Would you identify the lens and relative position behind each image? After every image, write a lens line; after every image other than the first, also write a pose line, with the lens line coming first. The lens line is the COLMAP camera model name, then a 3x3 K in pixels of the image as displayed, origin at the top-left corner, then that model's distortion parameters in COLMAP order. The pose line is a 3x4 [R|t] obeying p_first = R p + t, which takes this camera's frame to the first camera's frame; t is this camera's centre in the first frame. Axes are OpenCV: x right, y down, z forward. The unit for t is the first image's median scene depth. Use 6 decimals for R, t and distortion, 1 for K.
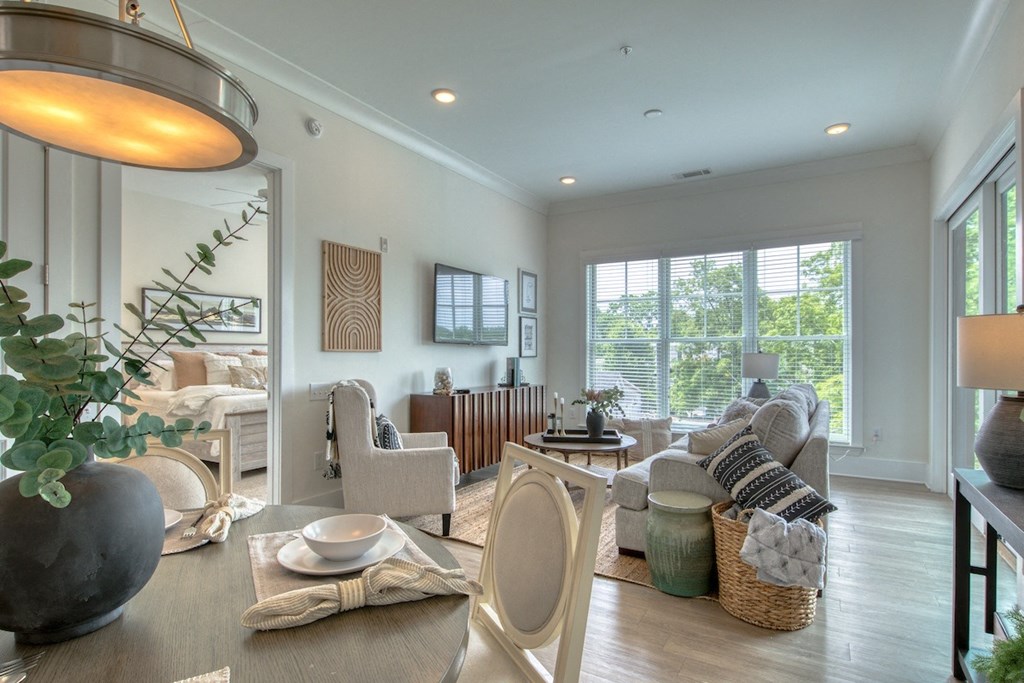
lens RADIAL K [[530.2, 0, 506.3], [0, 530.2, 356.8], [0, 0, 1]] dist [-0.005482, -0.002163]
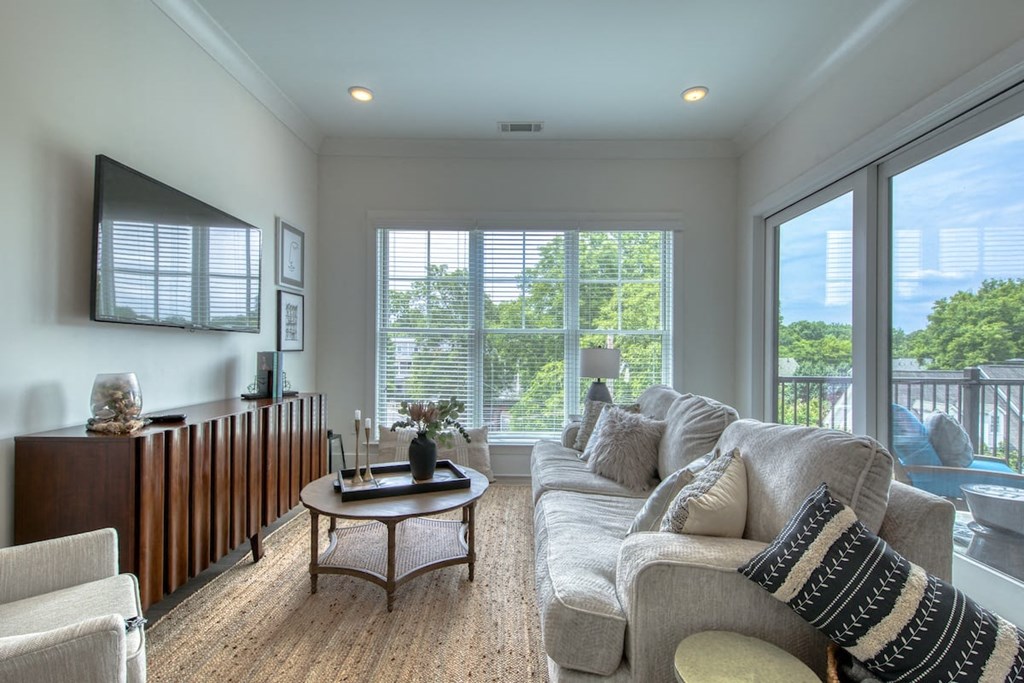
lens RADIAL K [[475.2, 0, 517.6], [0, 475.2, 348.6], [0, 0, 1]] dist [0.012619, -0.000588]
pose [[0.859090, 0.006861, 0.511778, -0.027038], [-0.005412, 0.999976, -0.004321, -0.002085], [-0.511796, 0.000942, 0.859107, 0.407939]]
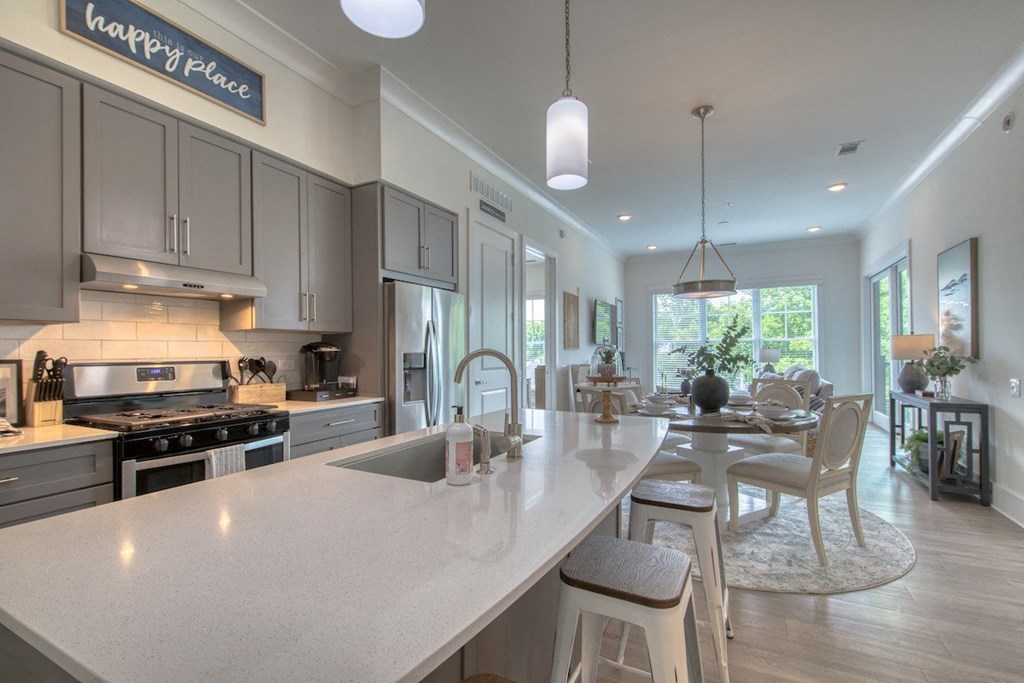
lens RADIAL K [[454.6, 0, 510.5], [0, 454.6, 352.6], [0, 0, 1]] dist [0.000785, -0.000265]
pose [[0.997712, -0.010483, 0.066793, -0.491167], [0.010494, 0.999945, 0.000181, -0.001335], [-0.066792, 0.000520, 0.997767, -0.474757]]
